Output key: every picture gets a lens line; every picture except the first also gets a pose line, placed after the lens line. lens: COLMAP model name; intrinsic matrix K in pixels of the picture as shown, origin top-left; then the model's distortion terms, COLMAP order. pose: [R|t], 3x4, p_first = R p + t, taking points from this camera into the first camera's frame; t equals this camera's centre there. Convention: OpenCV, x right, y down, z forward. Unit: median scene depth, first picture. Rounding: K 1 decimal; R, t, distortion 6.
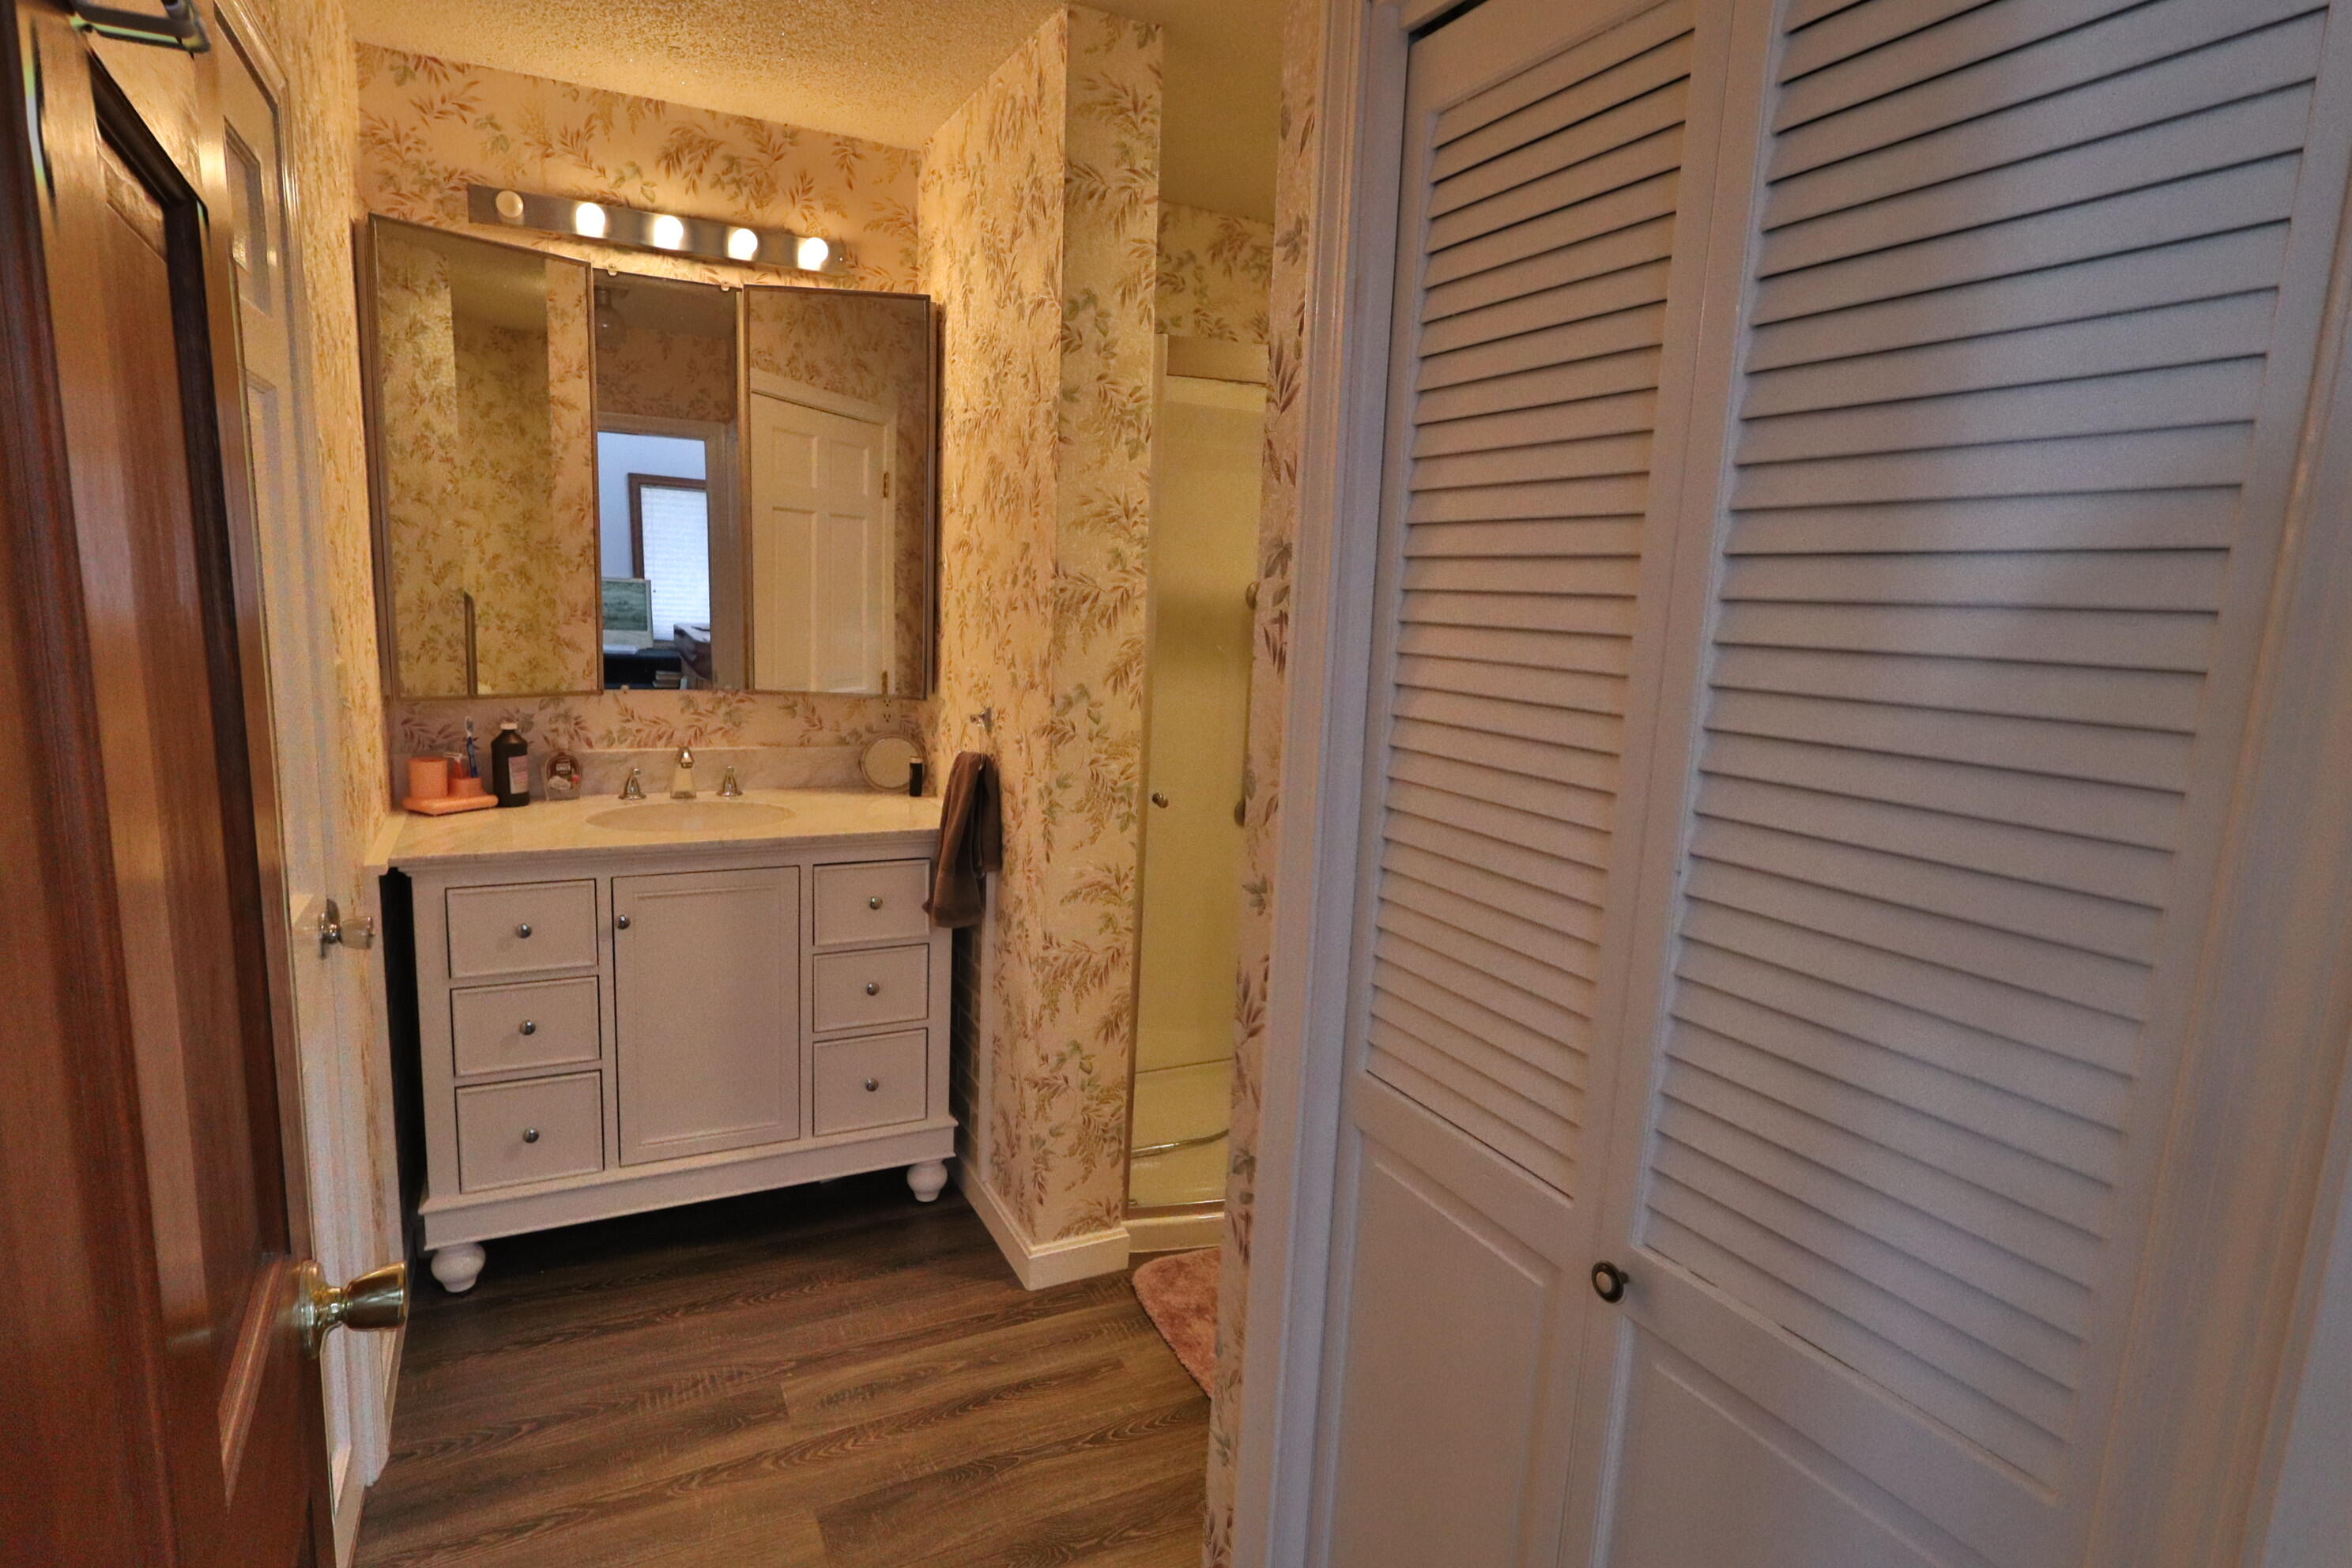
lens RADIAL K [[1224.8, 0, 1176.0], [0, 1224.8, 784.0], [0, 0, 1]] dist [-0.001339, 0.001173]
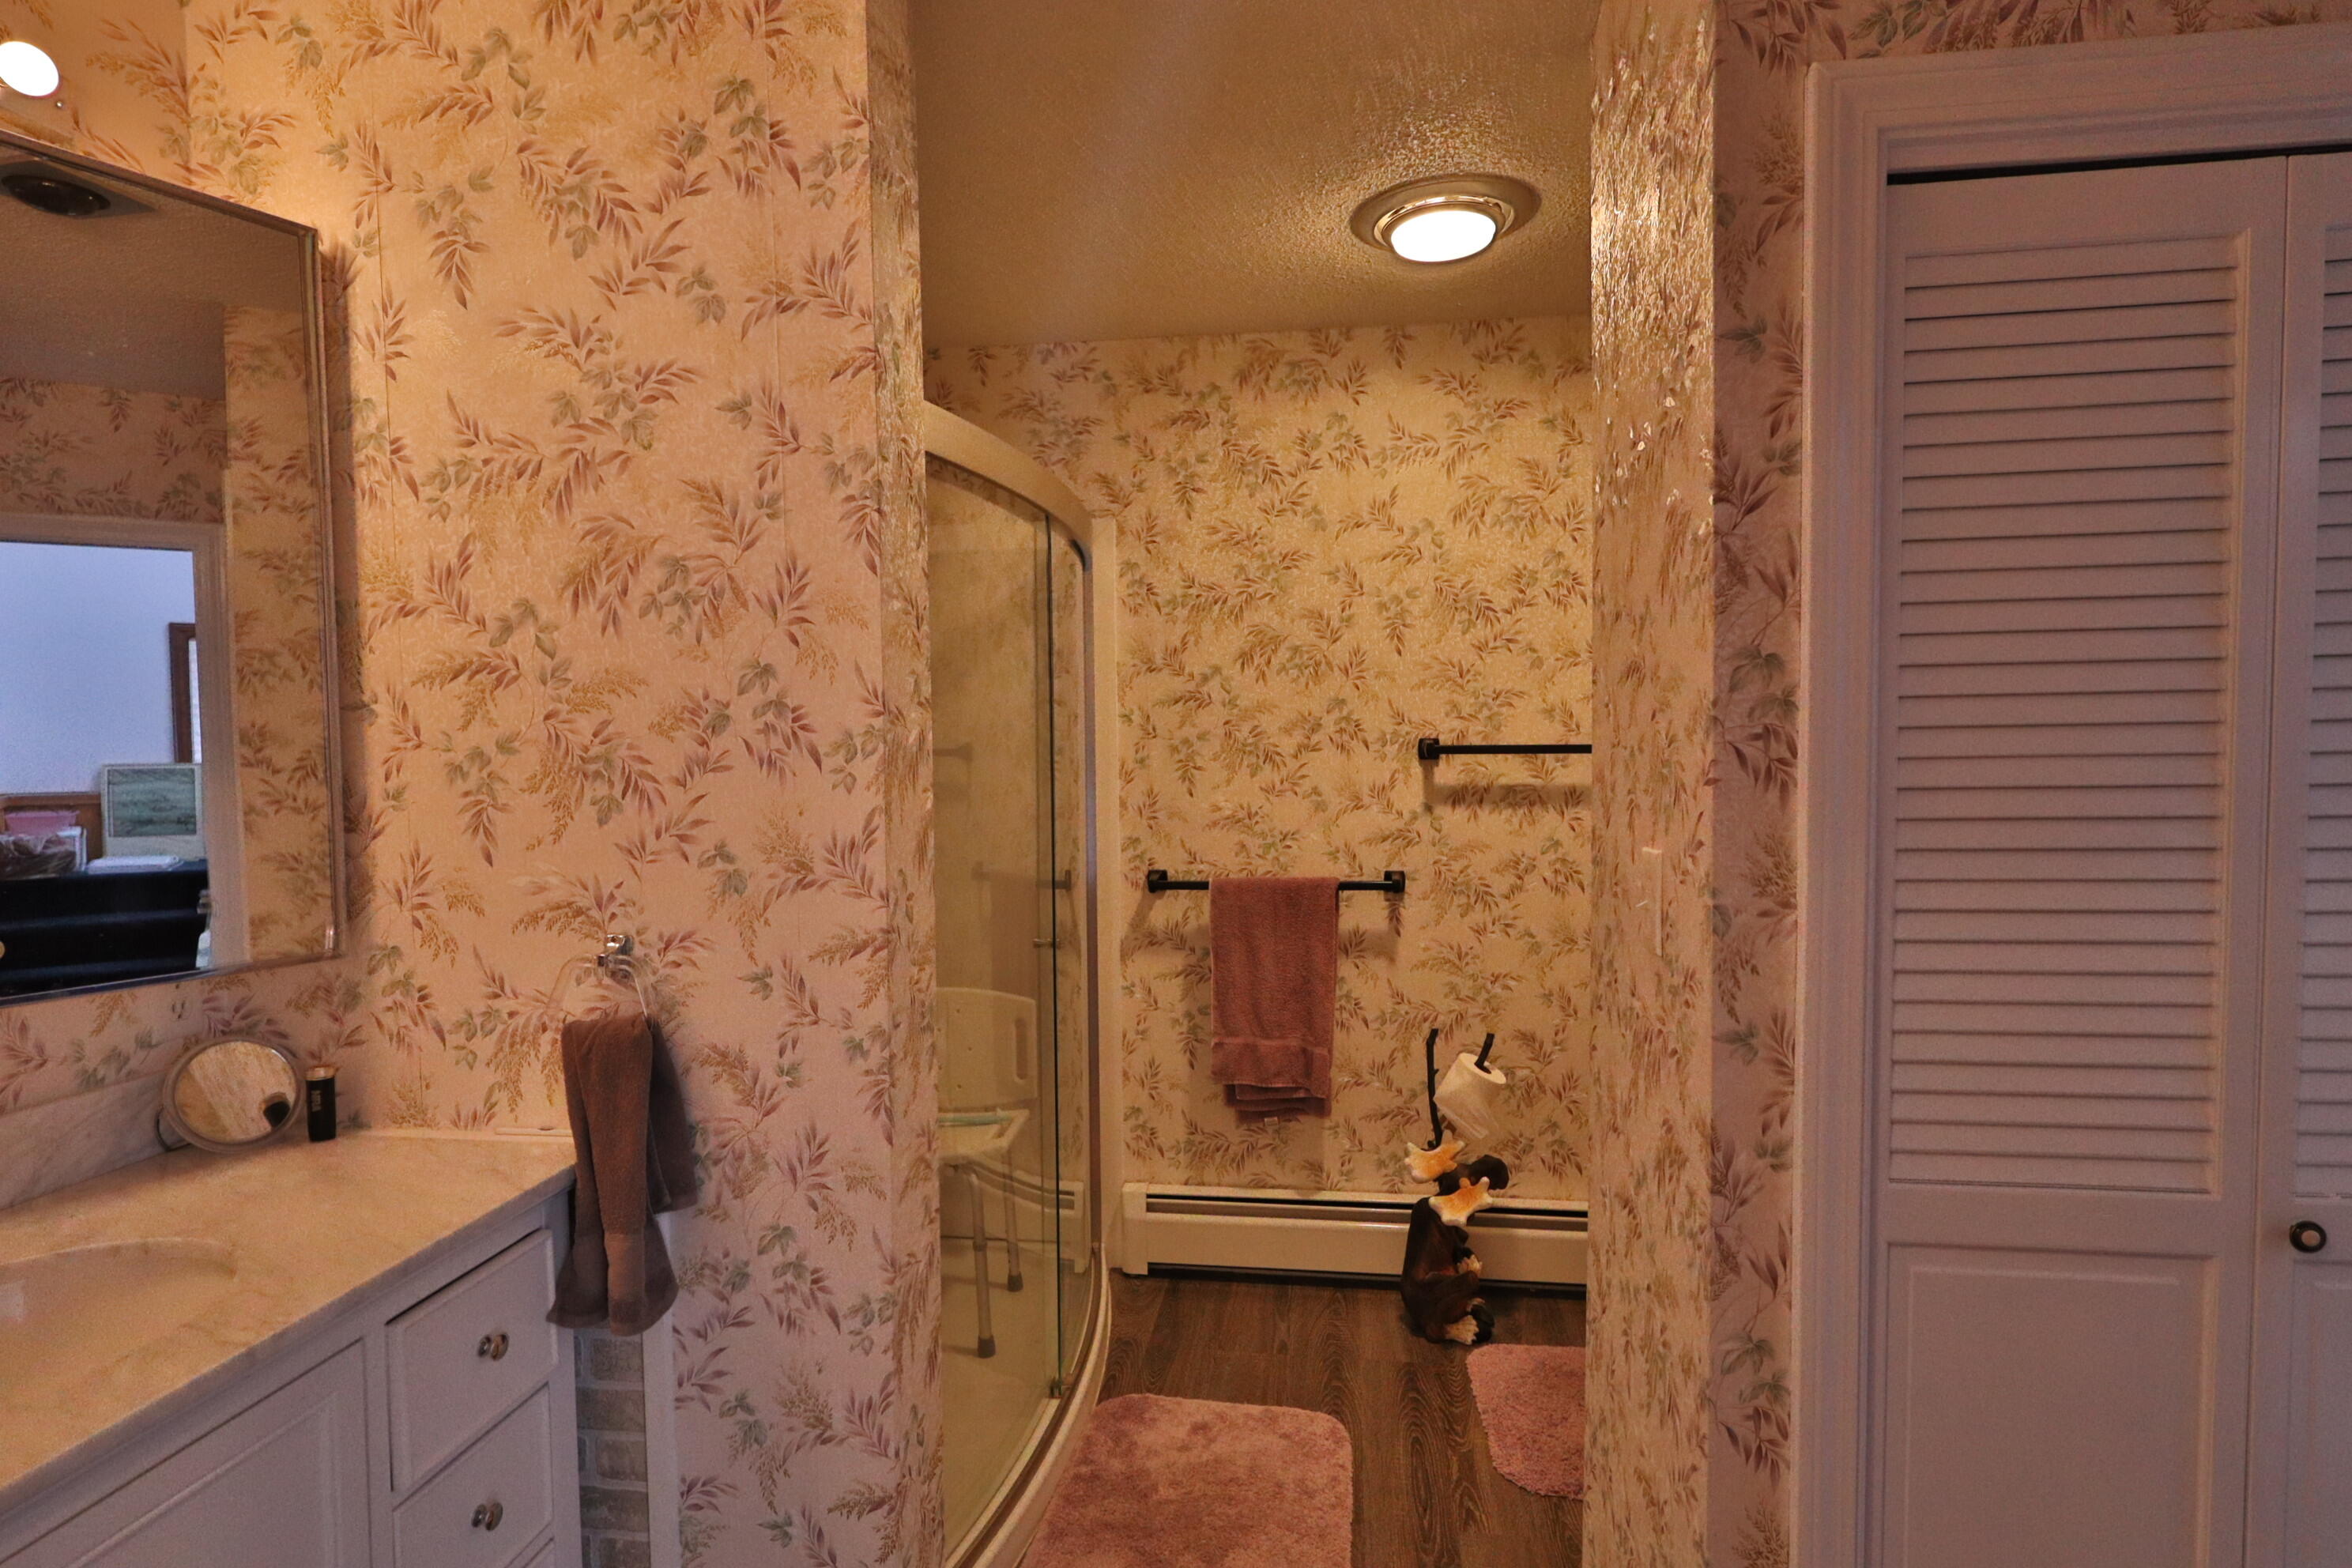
lens RADIAL K [[1224.8, 0, 1176.0], [0, 1224.8, 784.0], [0, 0, 1]] dist [-0.001339, 0.001173]
pose [[0.570574, -0.083446, 0.816996, -0.465008], [0.166919, 0.985843, -0.015881, -0.078962], [-0.804104, 0.145433, 0.576425, 0.411802]]
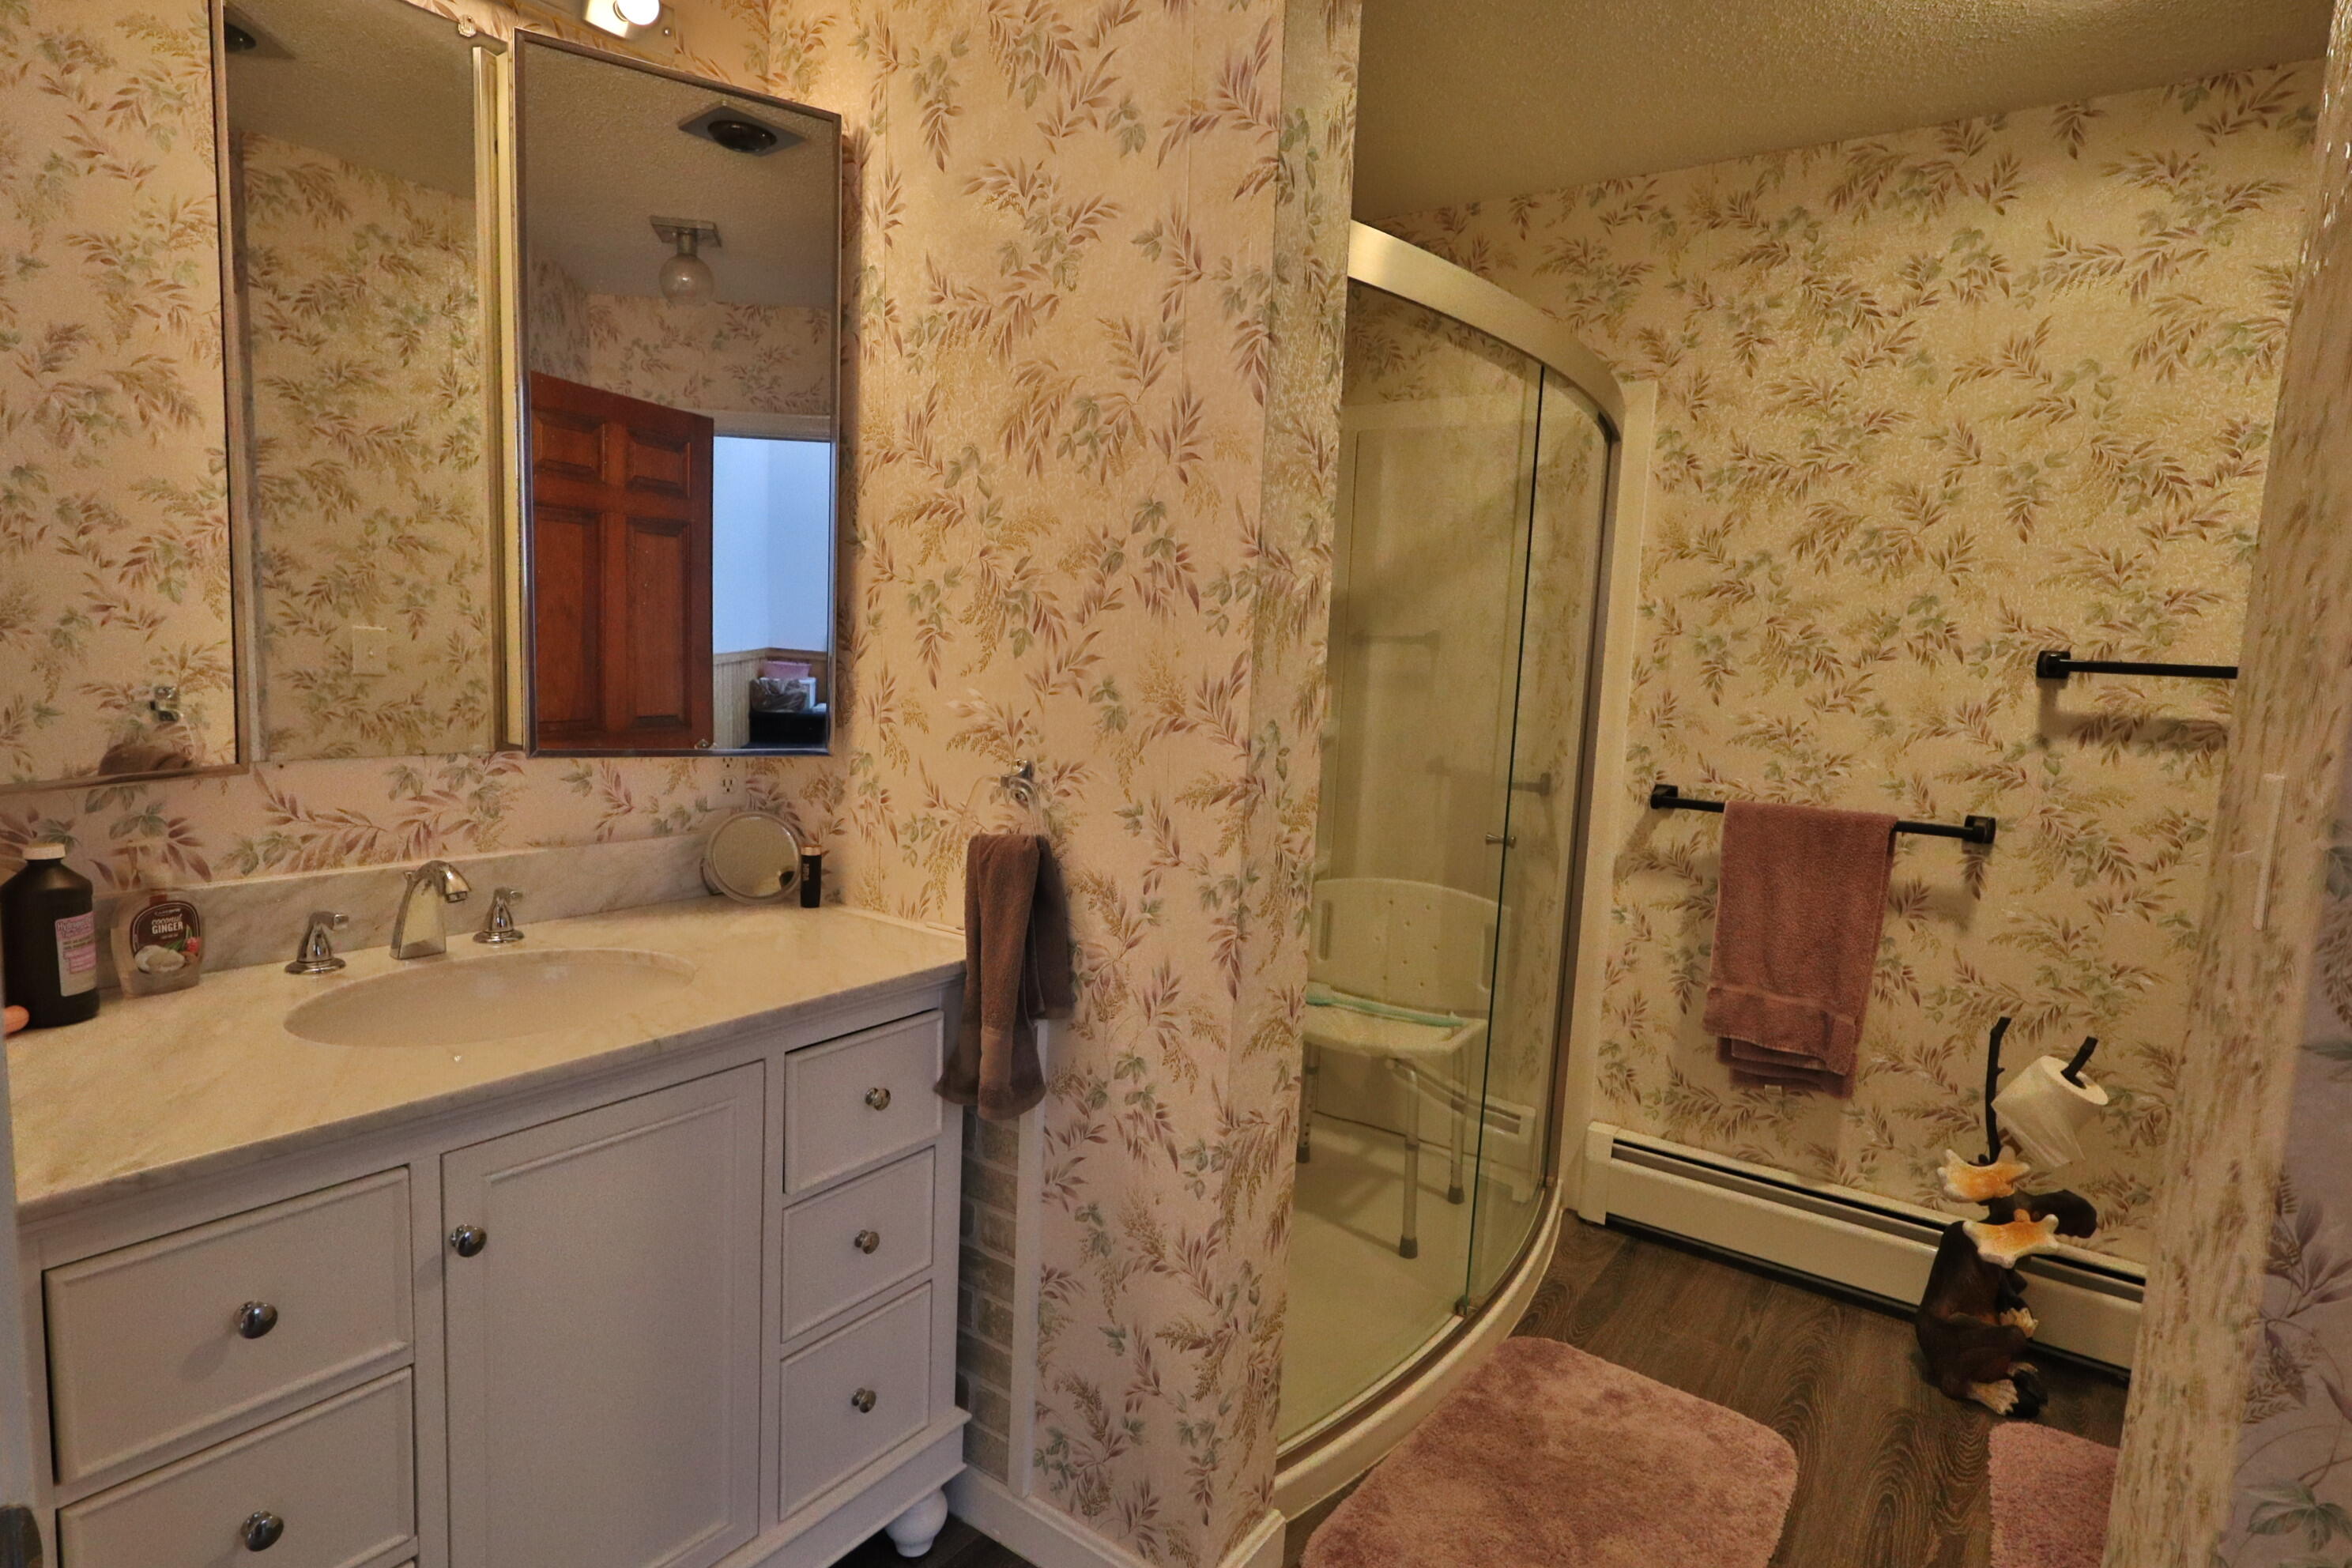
lens RADIAL K [[1224.8, 0, 1176.0], [0, 1224.8, 784.0], [0, 0, 1]] dist [-0.001339, 0.001173]
pose [[0.888515, -0.055500, 0.455478, -0.363033], [0.066365, 0.997764, -0.007883, -0.039646], [-0.454022, 0.037232, 0.890212, 0.381163]]
